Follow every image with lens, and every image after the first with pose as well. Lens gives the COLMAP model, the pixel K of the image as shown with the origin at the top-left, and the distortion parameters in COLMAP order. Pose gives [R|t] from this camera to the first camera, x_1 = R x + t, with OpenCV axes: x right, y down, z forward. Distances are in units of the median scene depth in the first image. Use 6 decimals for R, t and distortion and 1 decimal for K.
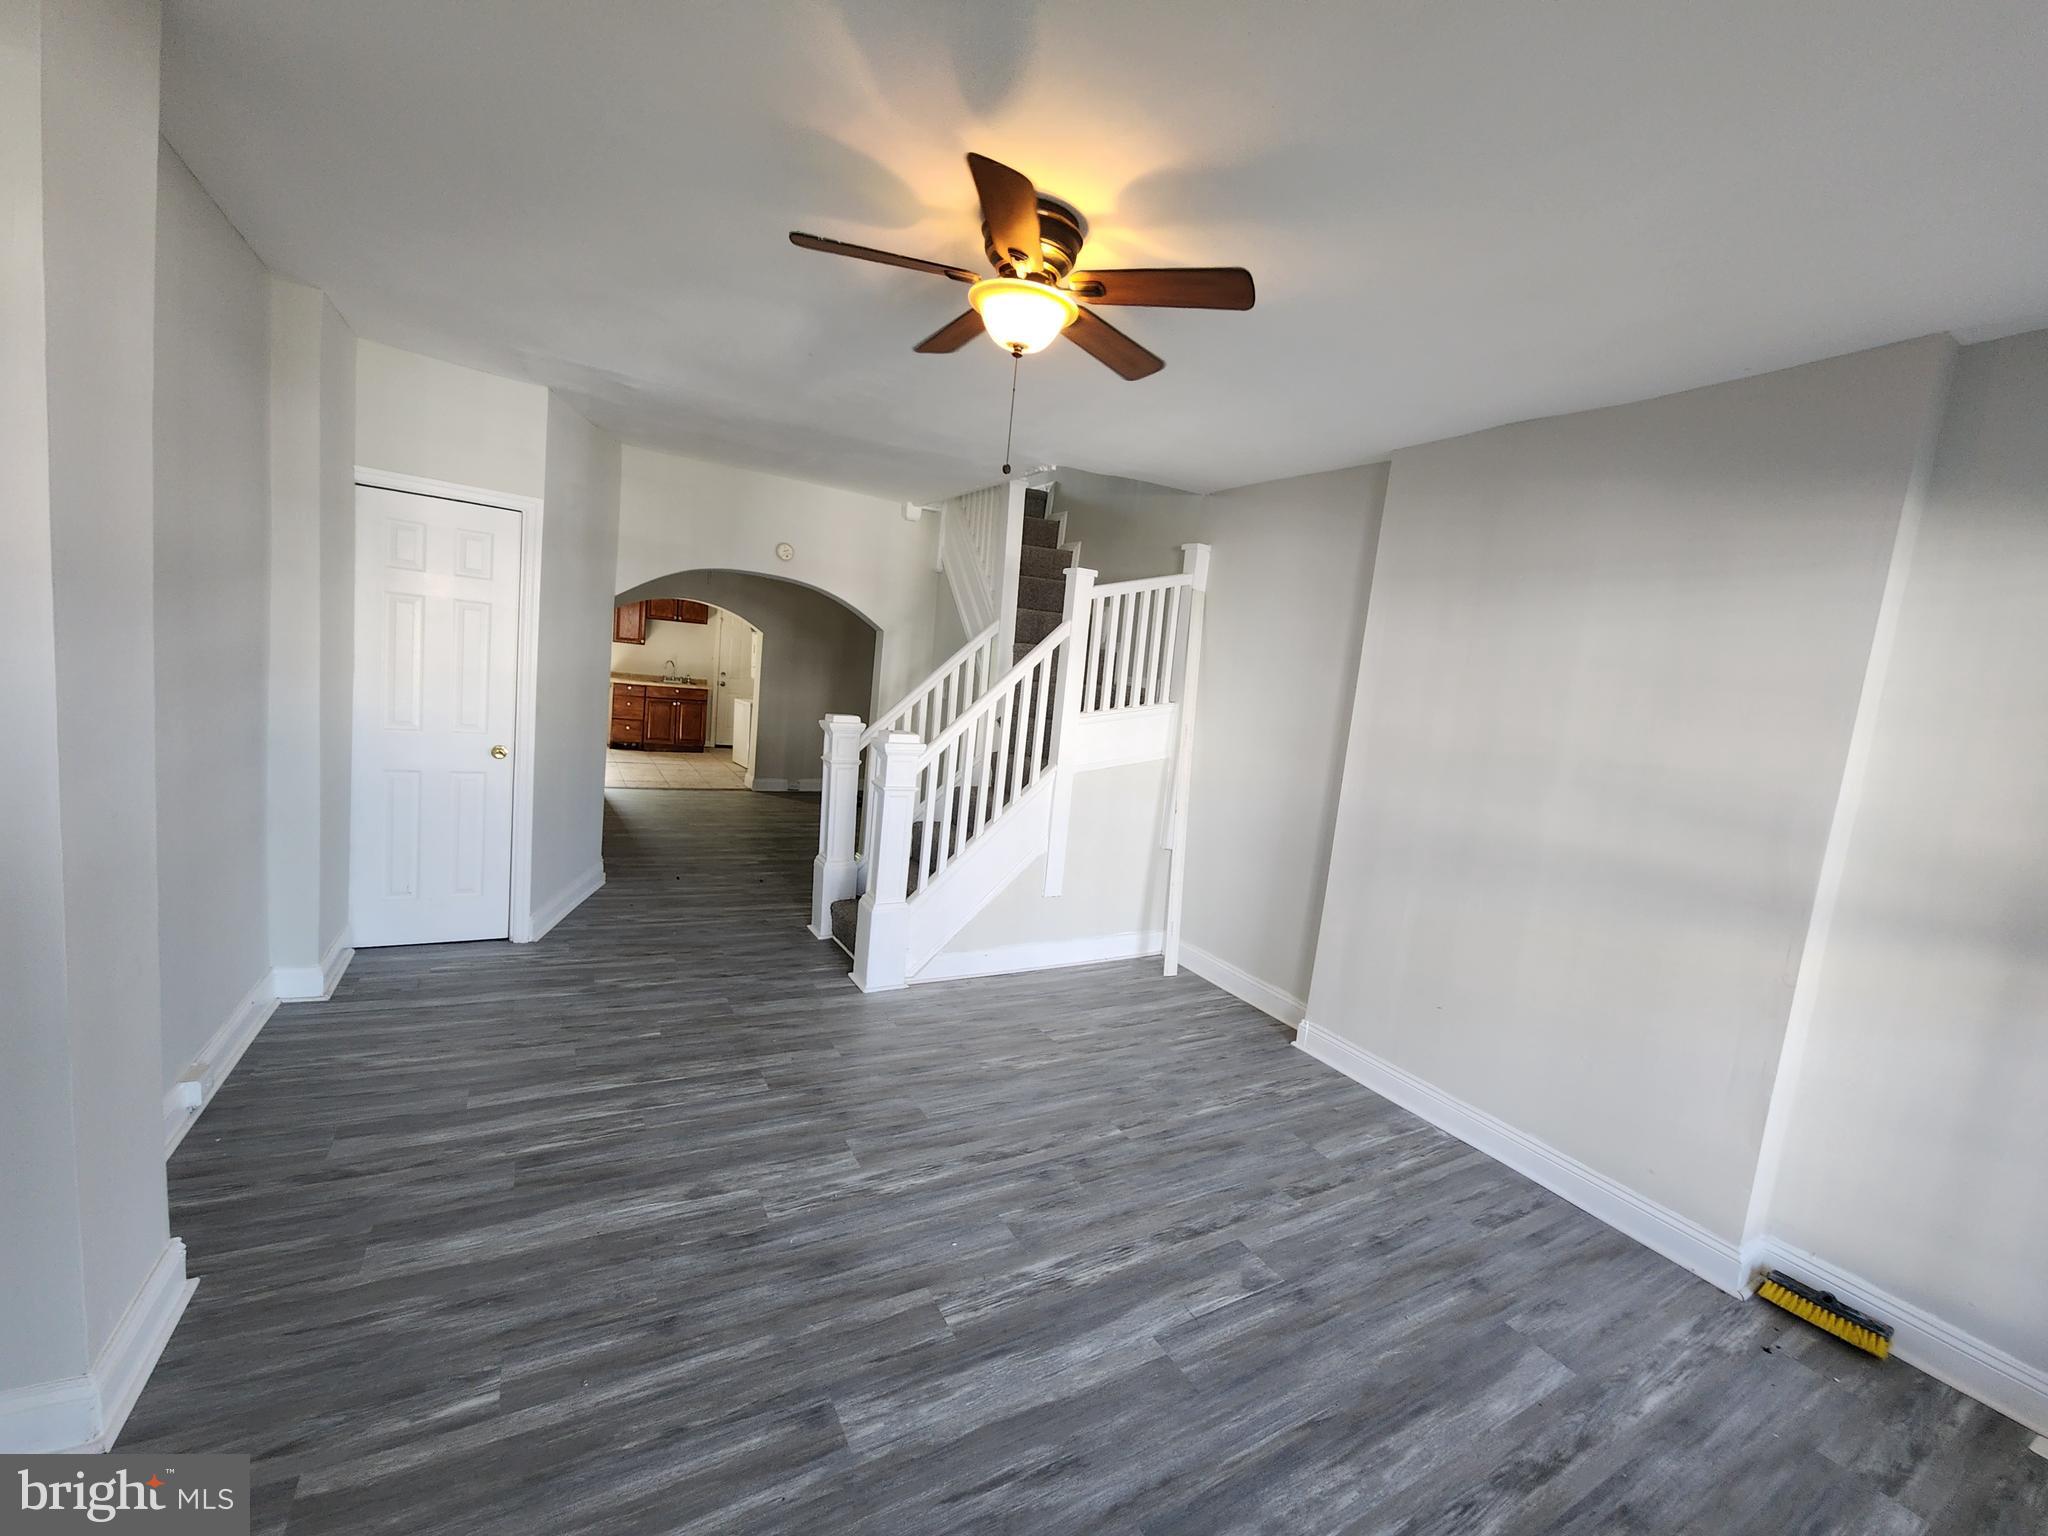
lens RADIAL K [[843.5, 0, 1034.5], [0, 843.5, 767.9], [0, 0, 1]] dist [-0.003030, -0.001311]
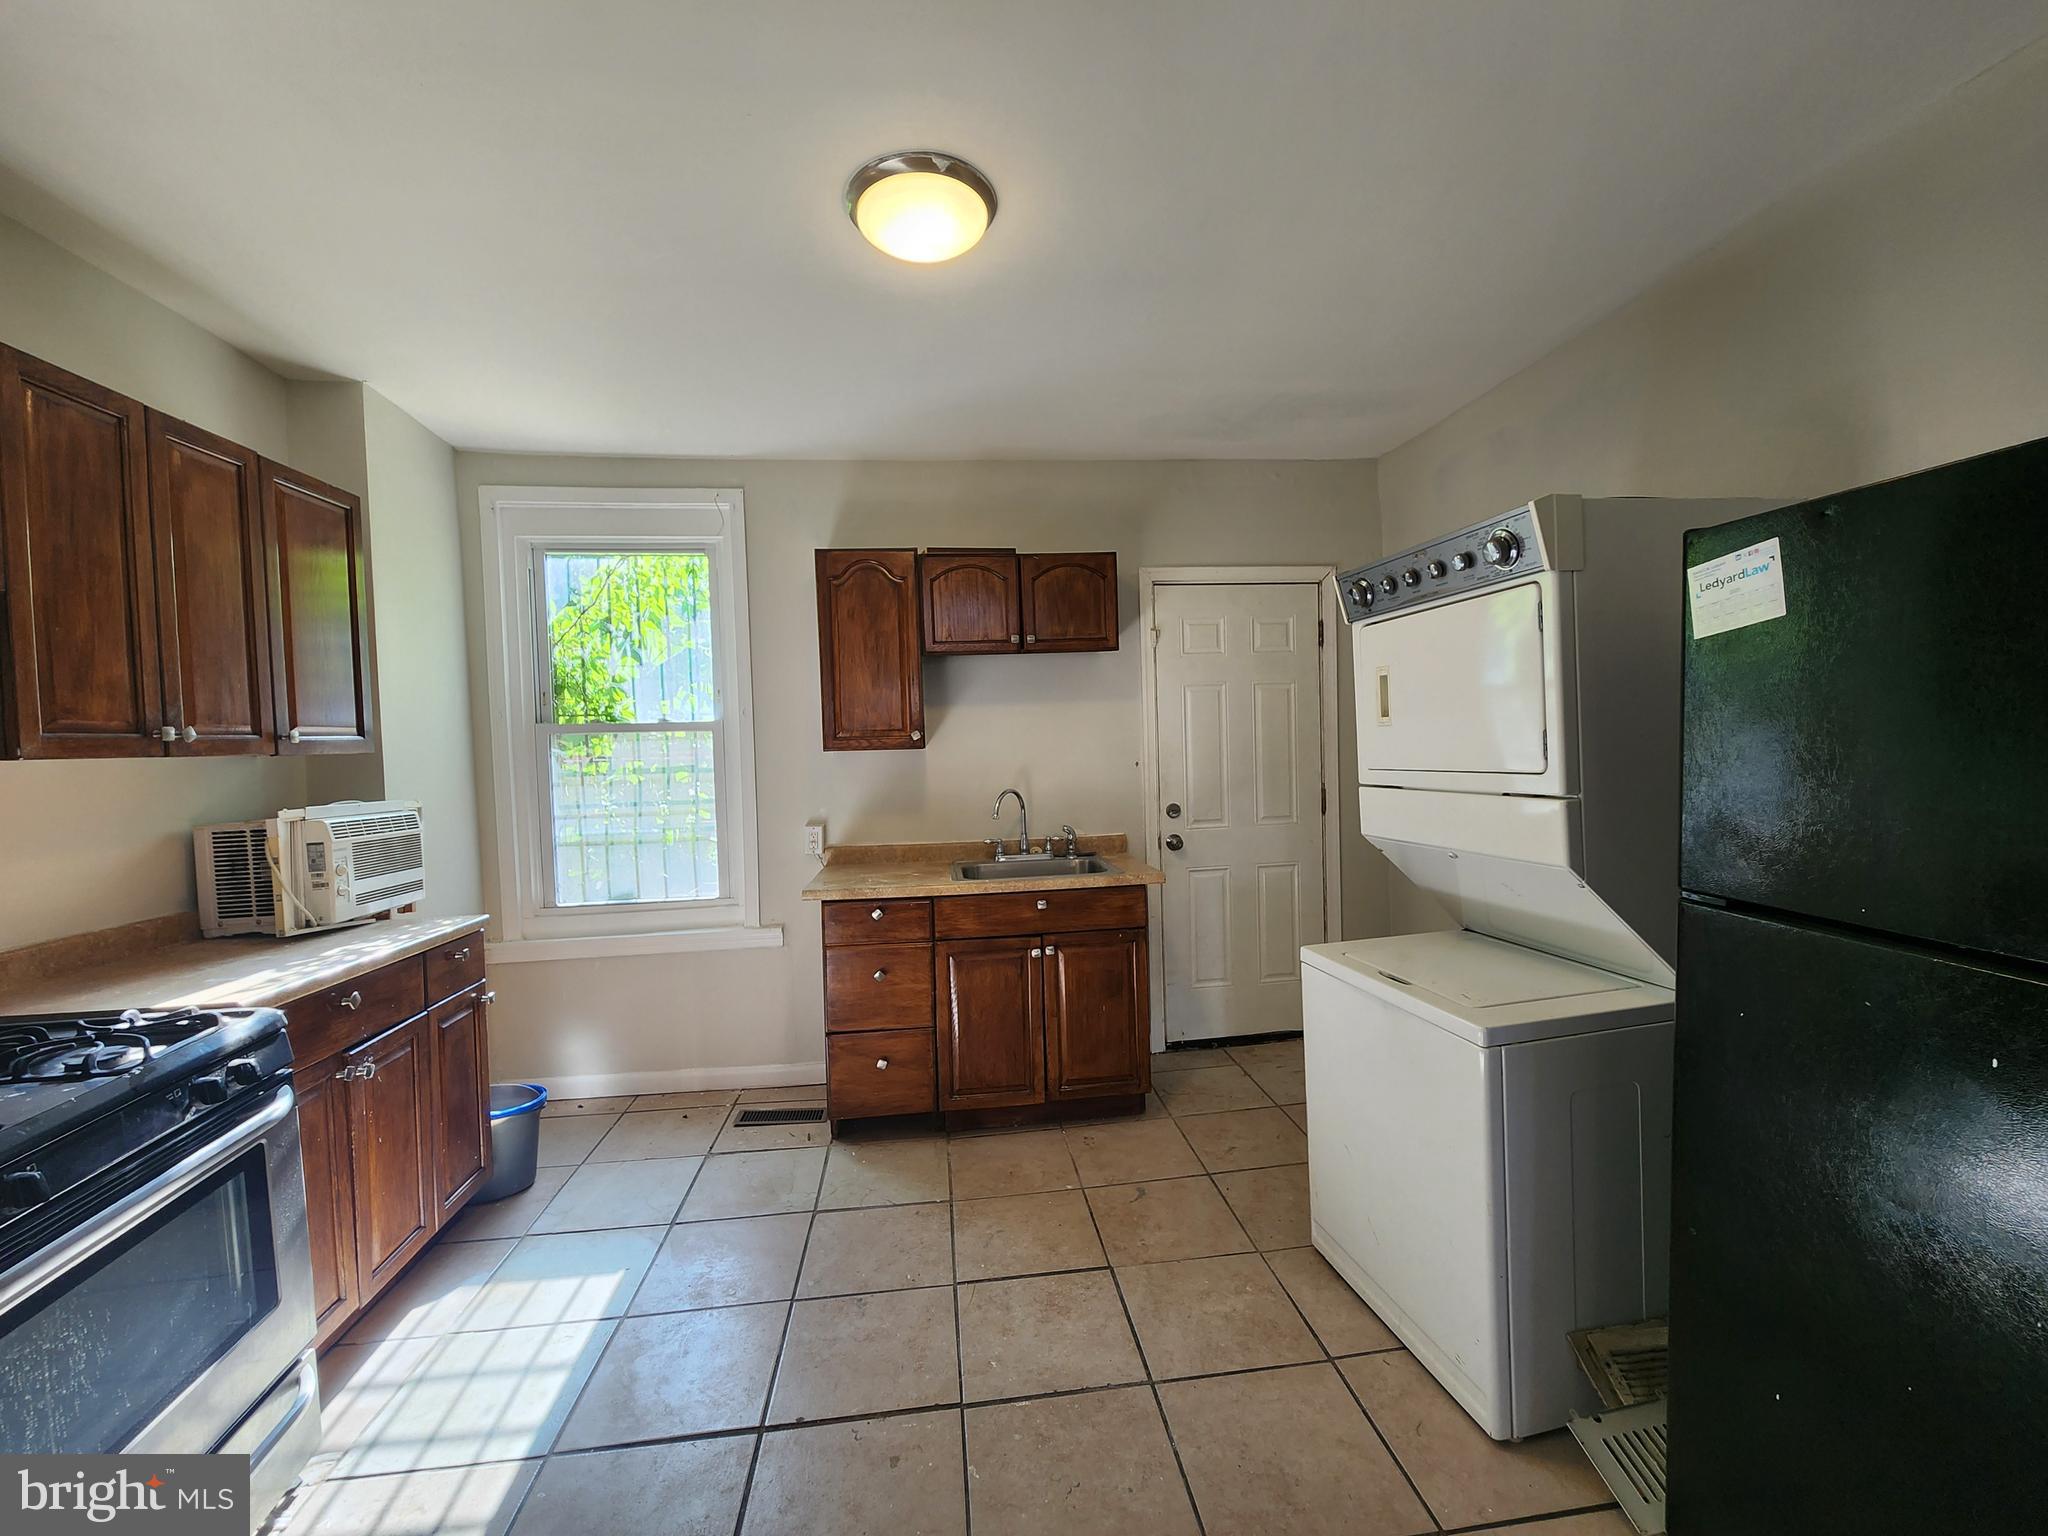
lens RADIAL K [[843.5, 0, 1032.6], [0, 843.5, 773.1], [0, 0, 1]] dist [-0.003030, -0.001311]
pose [[0.915650, -0.115123, -0.385139, -0.319529], [0.080566, 0.991230, -0.104750, -0.104236], [0.393821, 0.064885, 0.916894, 0.753073]]
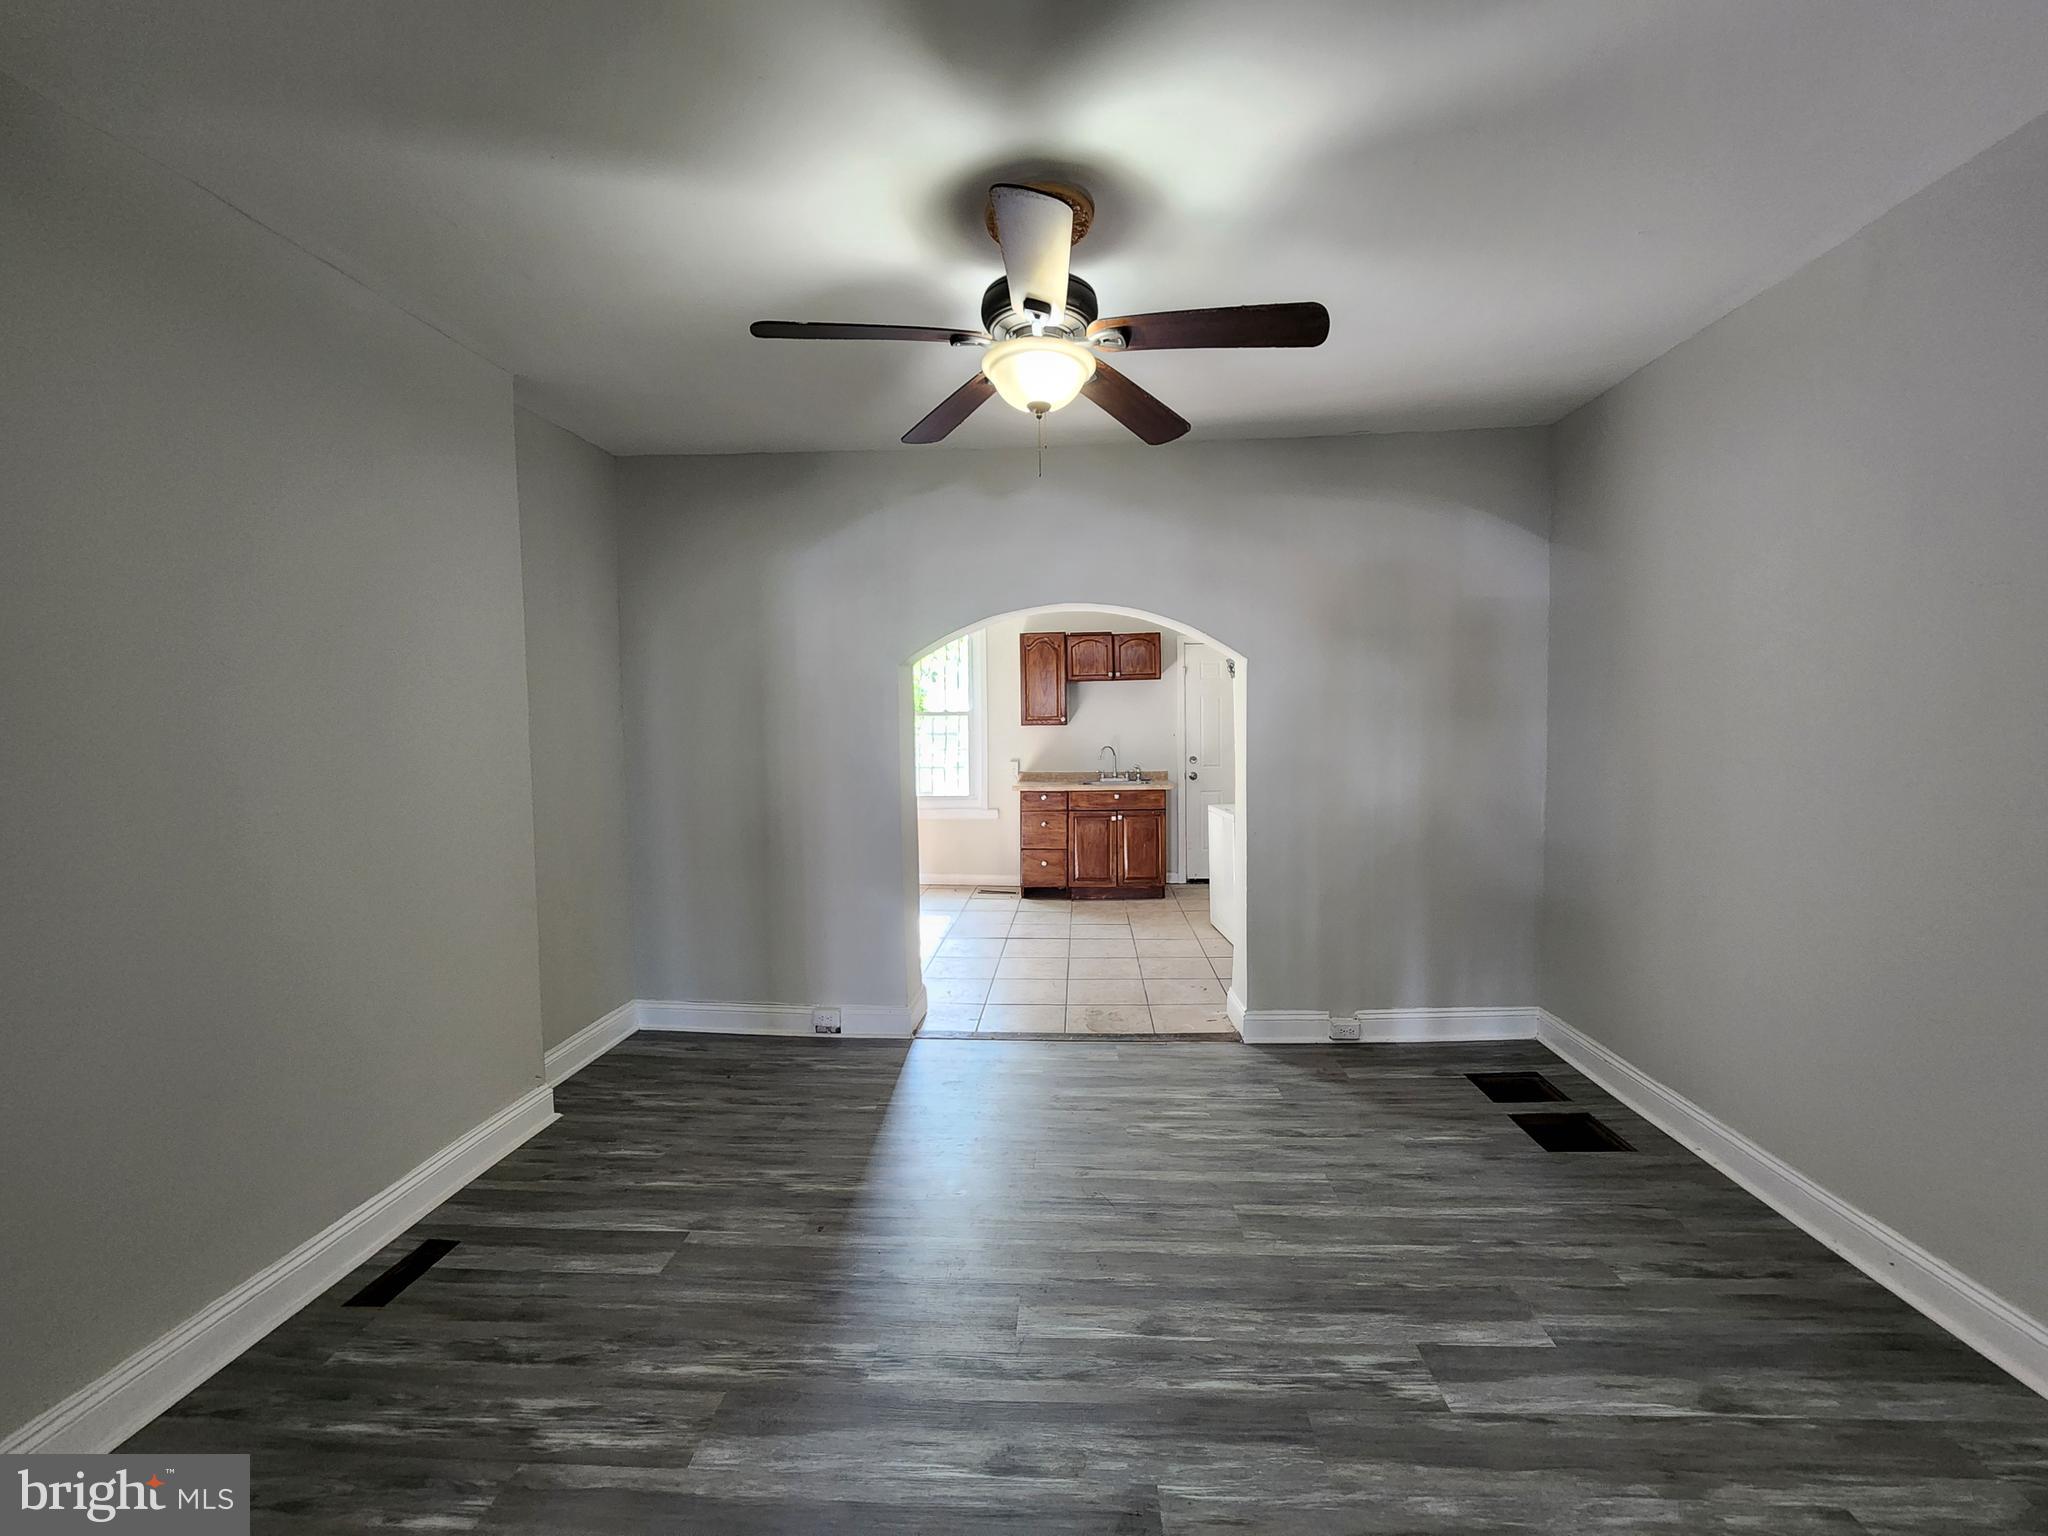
lens RADIAL K [[843.5, 0, 1033.5], [0, 843.5, 760.6], [0, 0, 1]] dist [-0.003030, -0.001311]
pose [[0.831502, -0.090656, -0.548075, -0.147180], [0.037528, 0.993507, -0.107400, -0.054707], [0.554253, 0.068735, 0.829506, 0.477830]]
